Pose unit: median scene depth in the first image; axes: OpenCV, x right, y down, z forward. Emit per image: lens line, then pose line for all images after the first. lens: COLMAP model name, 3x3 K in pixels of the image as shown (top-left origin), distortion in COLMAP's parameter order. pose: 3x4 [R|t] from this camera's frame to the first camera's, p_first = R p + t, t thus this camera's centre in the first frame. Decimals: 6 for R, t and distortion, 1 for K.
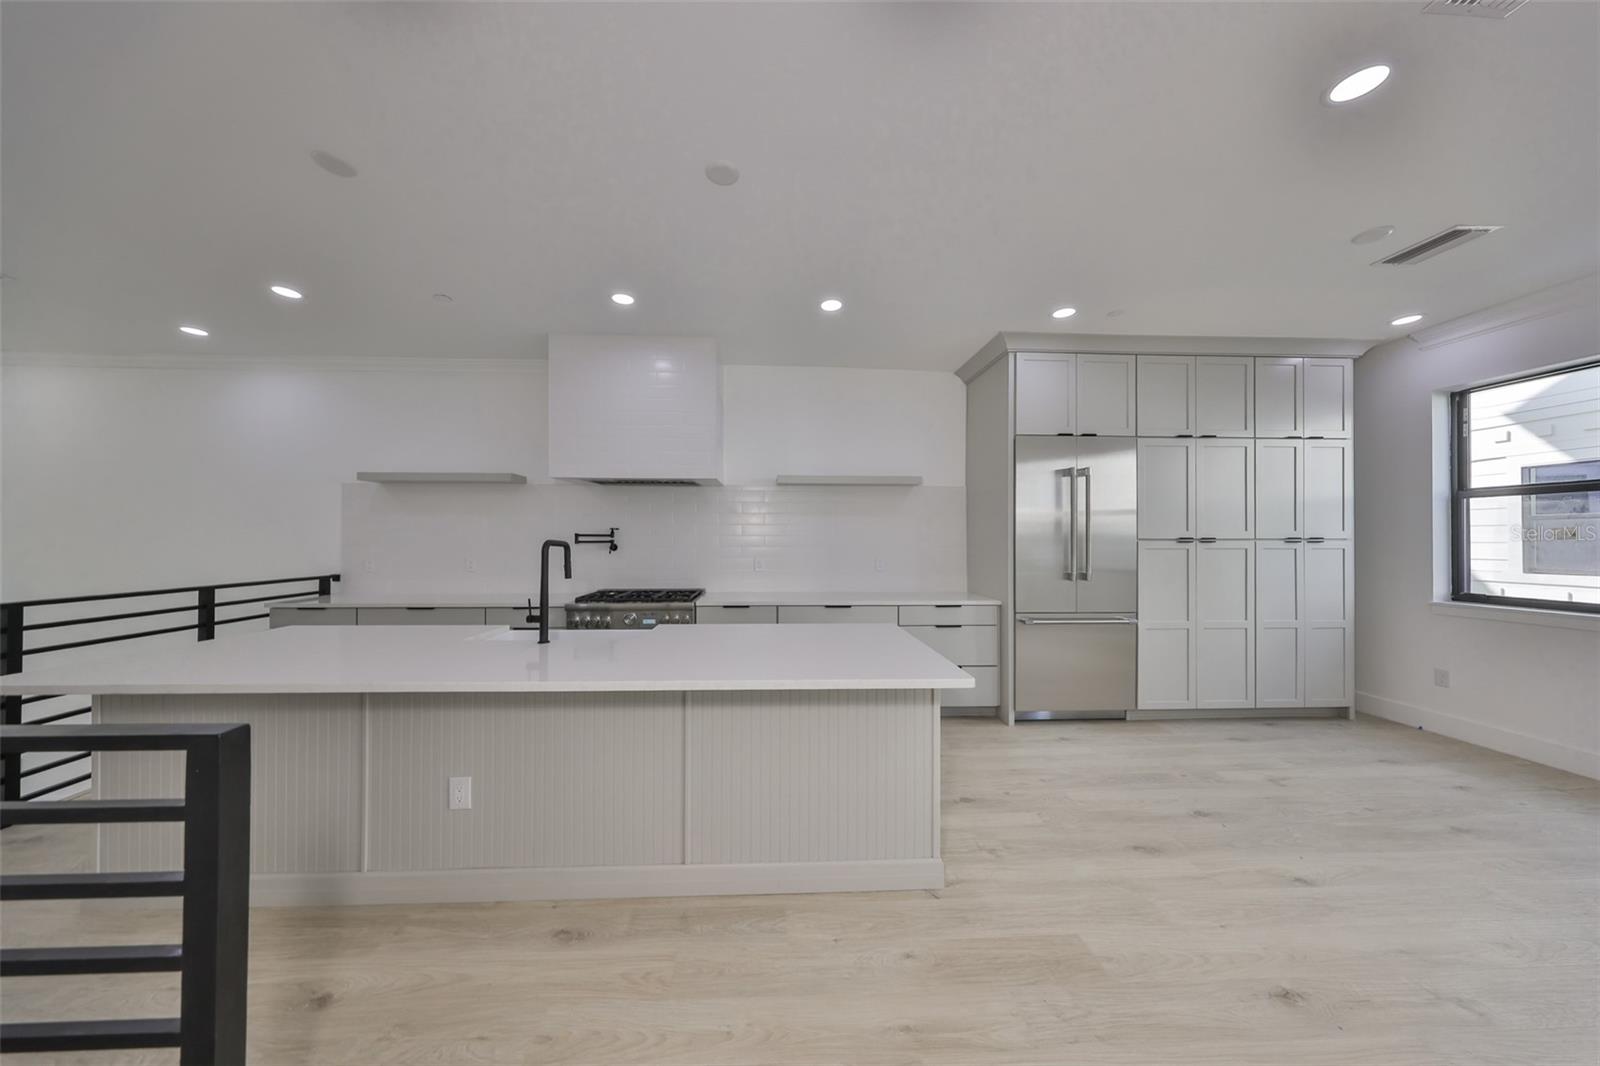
lens RADIAL K [[497.0, 0, 788.7], [0, 497.0, 539.0], [0, 0, 1]] dist [-0.000588, -0.000013]
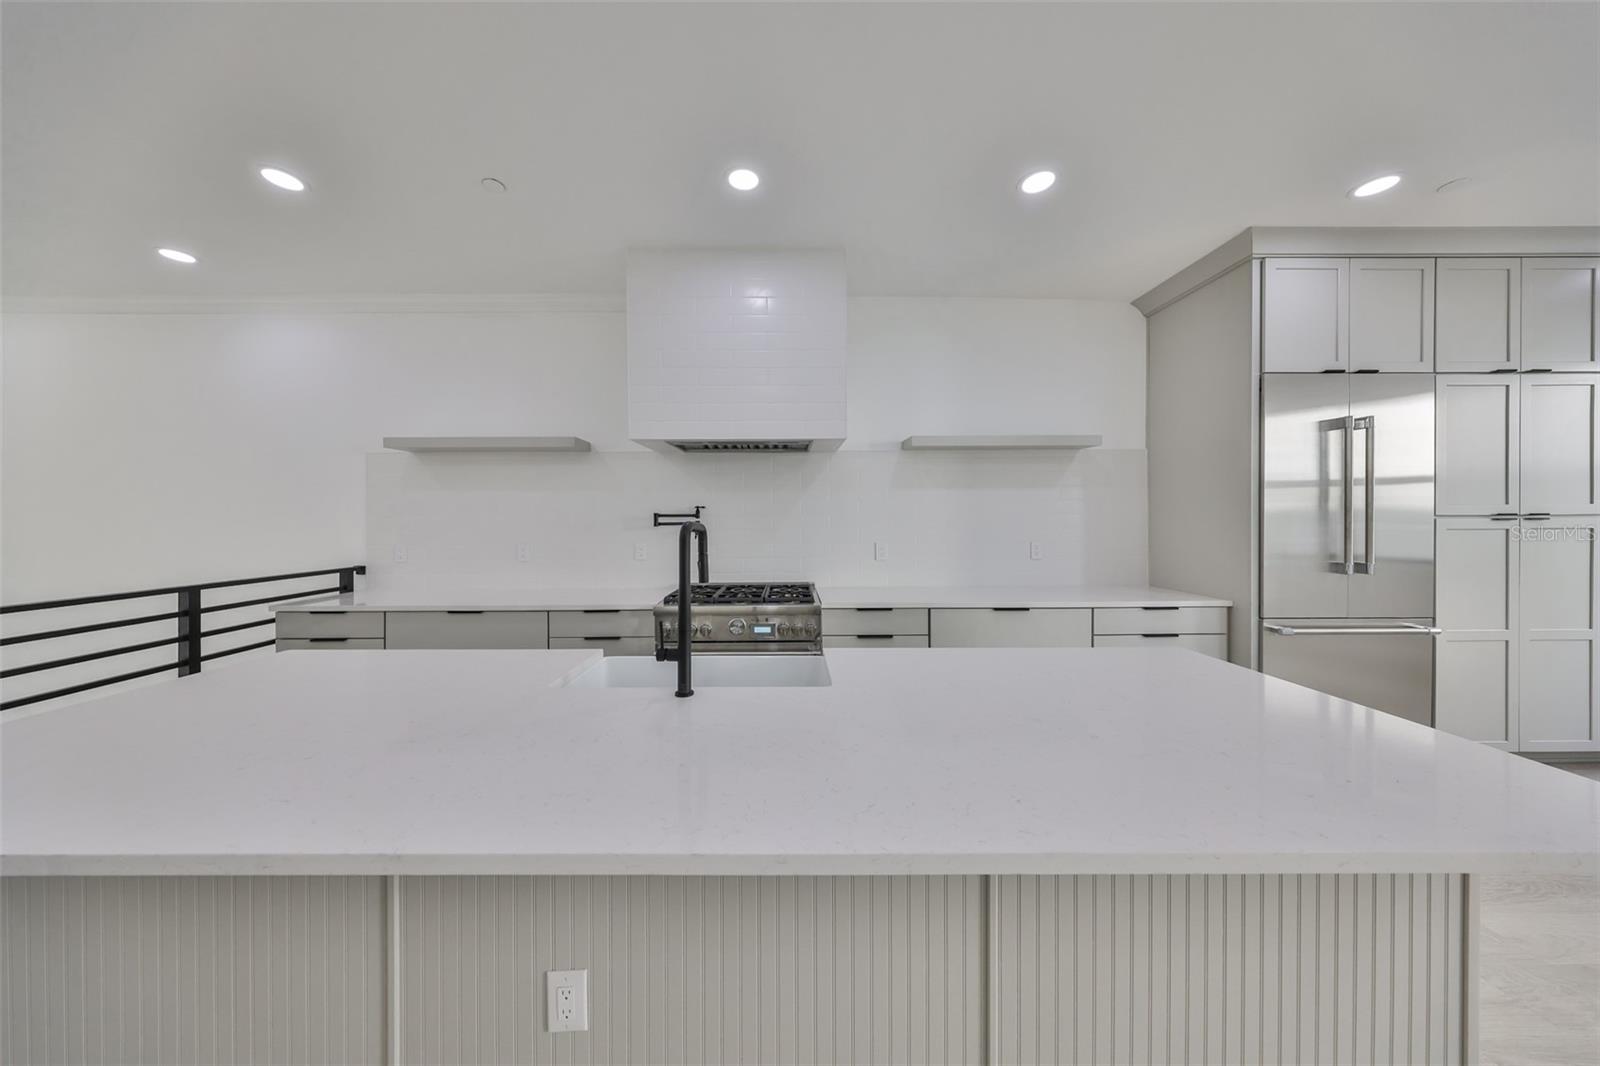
lens RADIAL K [[496.8, 0, 790.2], [0, 496.8, 524.3], [0, 0, 1]] dist [0.001244, 0.000046]
pose [[0.999254, -0.005433, -0.038233, -0.204783], [0.005872, 0.999918, 0.011379, -0.001522], [0.038168, -0.011595, 0.999204, 0.247689]]
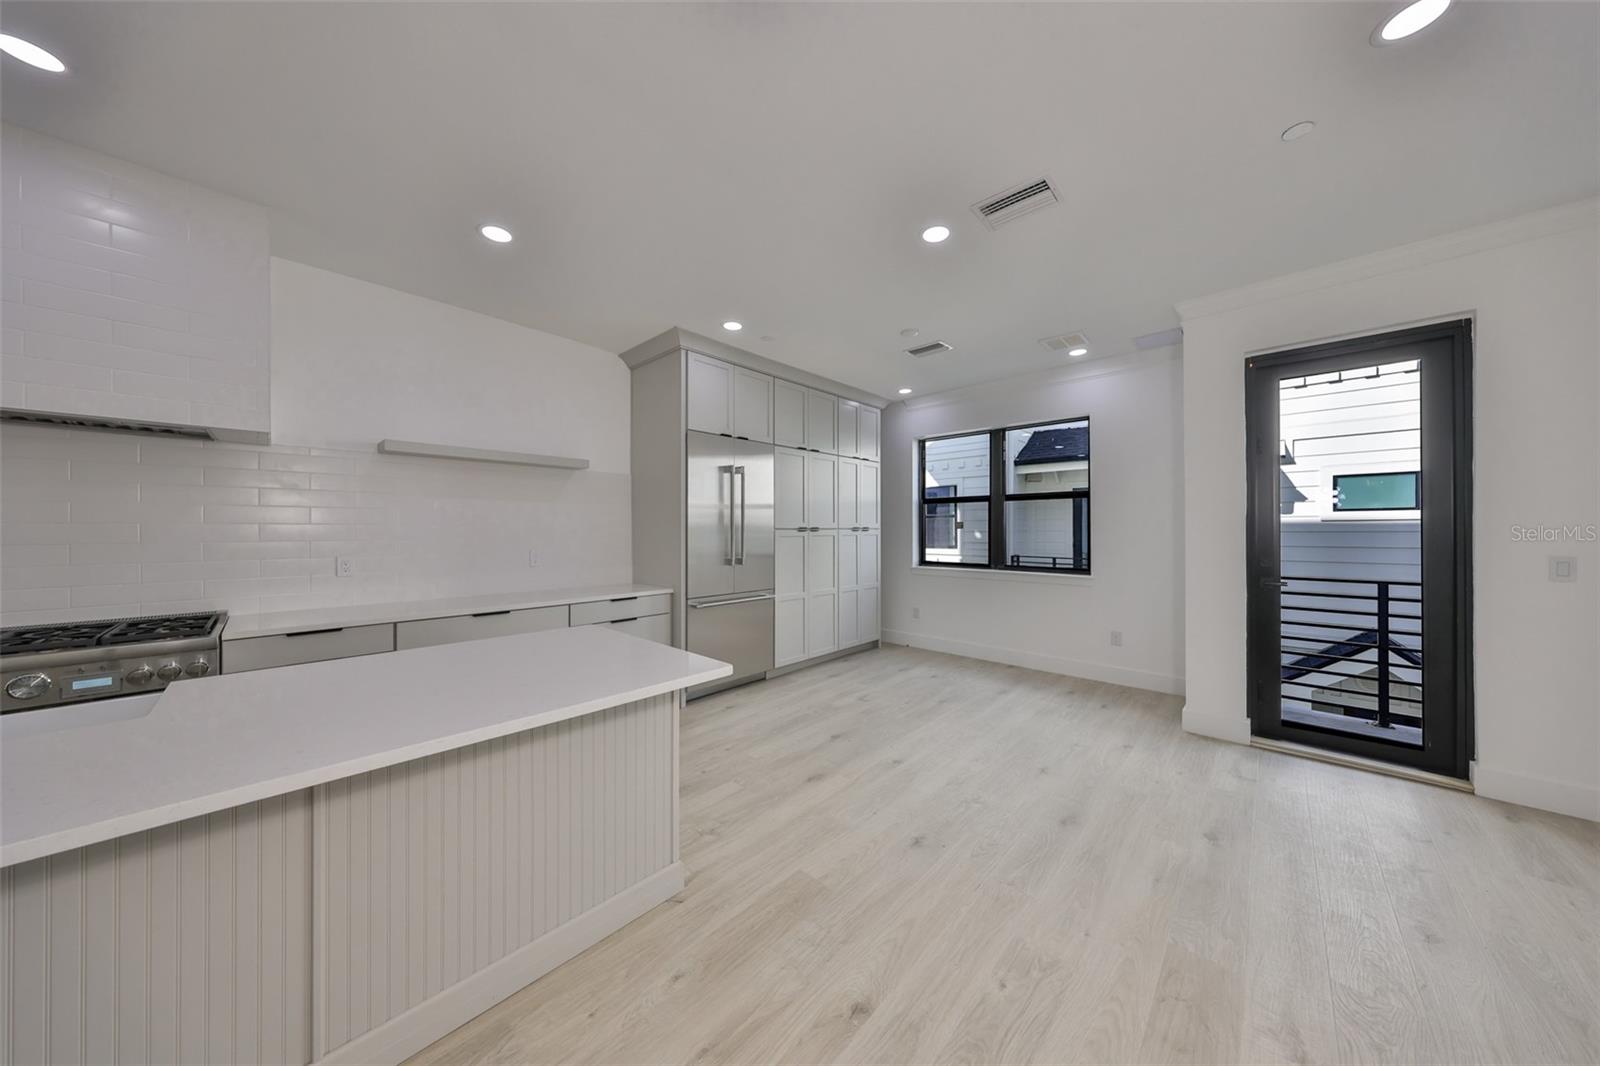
lens RADIAL K [[501.7, 0, 803.1], [0, 501.7, 529.9], [0, 0, 1]] dist [0.000908, 0.000084]
pose [[0.714553, -0.002492, 0.699577, -0.109337], [0.000144, 0.999994, 0.003416, -0.001230], [-0.699581, -0.002340, 0.714550, 0.073243]]
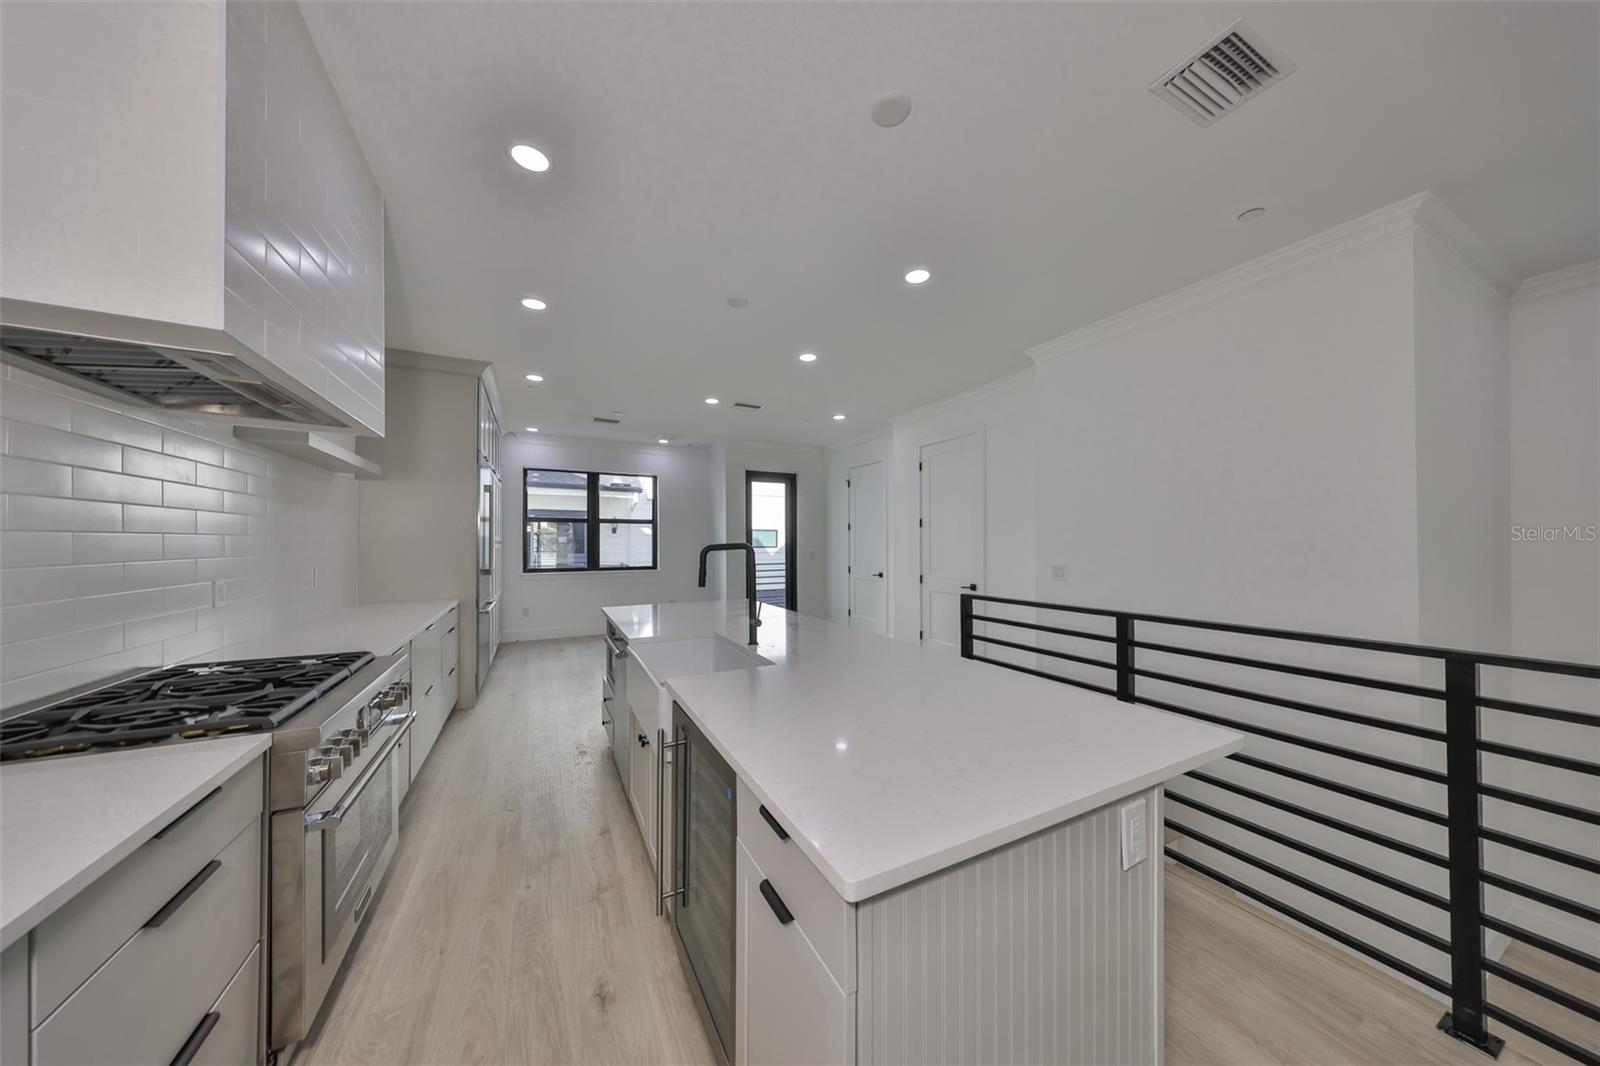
lens RADIAL K [[490.0, 0, 799.8], [0, 490.0, 526.9], [0, 0, 1]] dist [-0.000196, -0.000059]
pose [[-0.420559, 0.028396, 0.906821, -0.871231], [-0.001030, 0.999494, -0.031776, 0.000854], [-0.907264, -0.014298, -0.420317, 0.799014]]
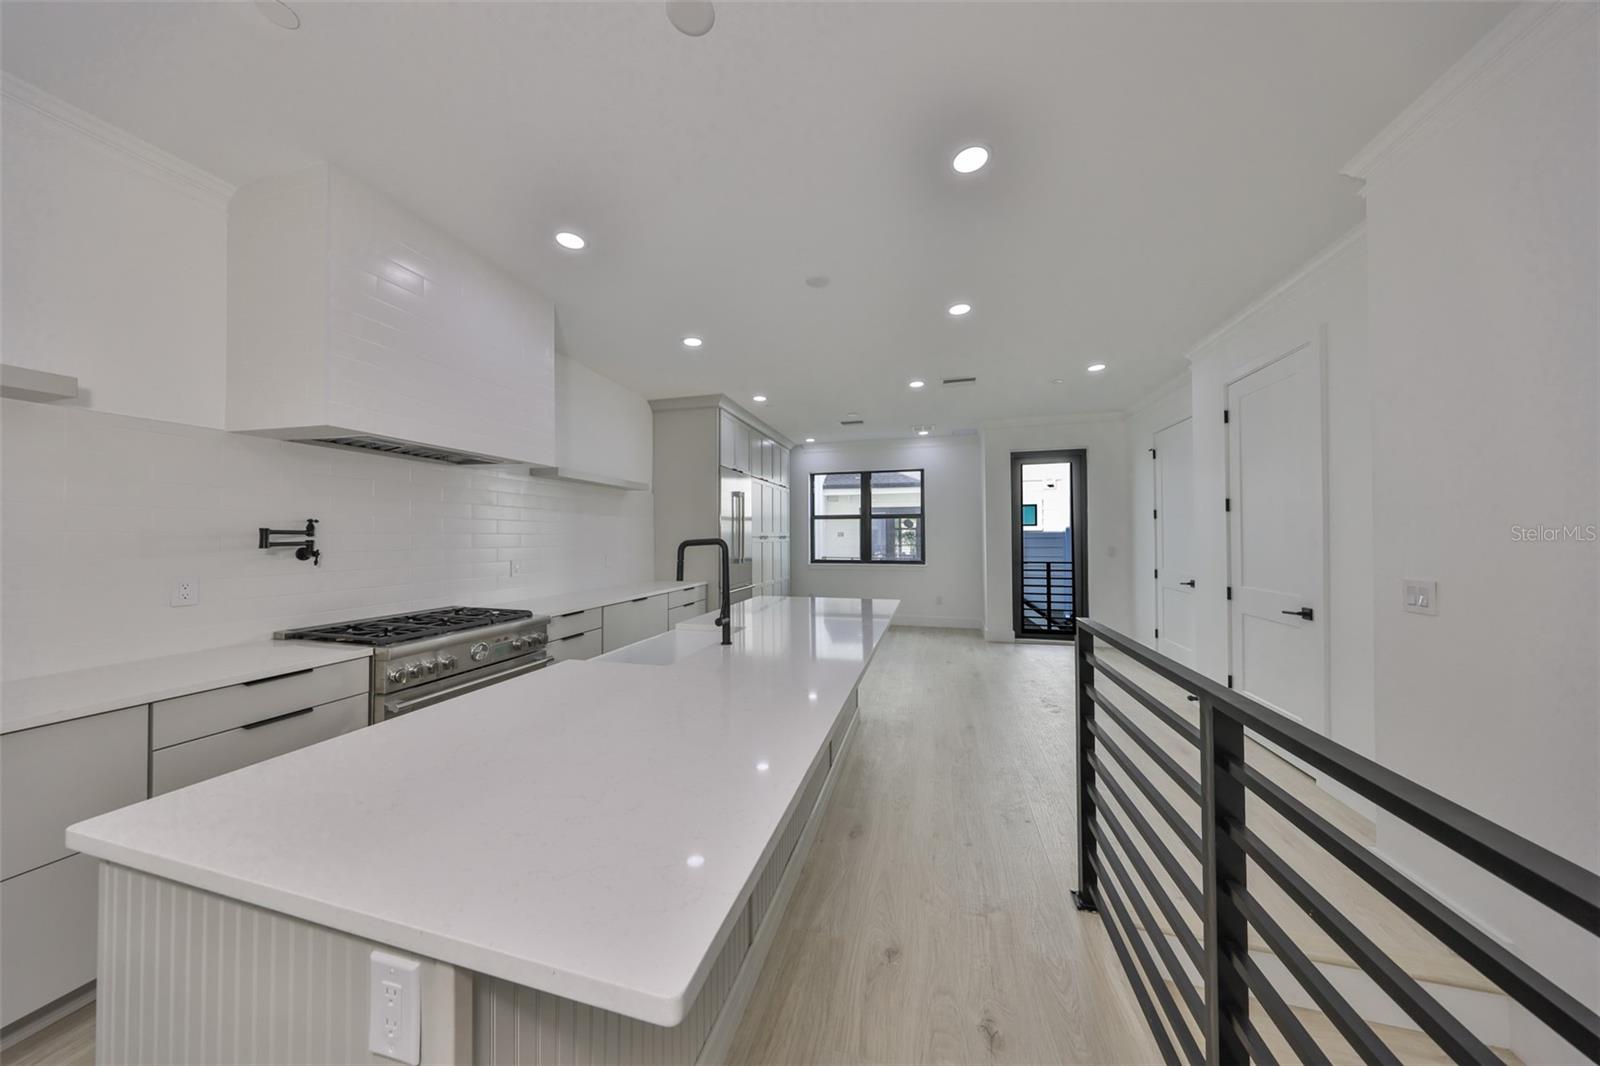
lens RADIAL K [[490.0, 0, 799.8], [0, 490.0, 526.9], [0, 0, 1]] dist [-0.000196, -0.000059]
pose [[0.306832, 0.018283, 0.951588, -0.828377], [0.003580, 0.999786, -0.020363, -0.000248], [-0.951757, 0.009654, 0.306701, 0.342202]]
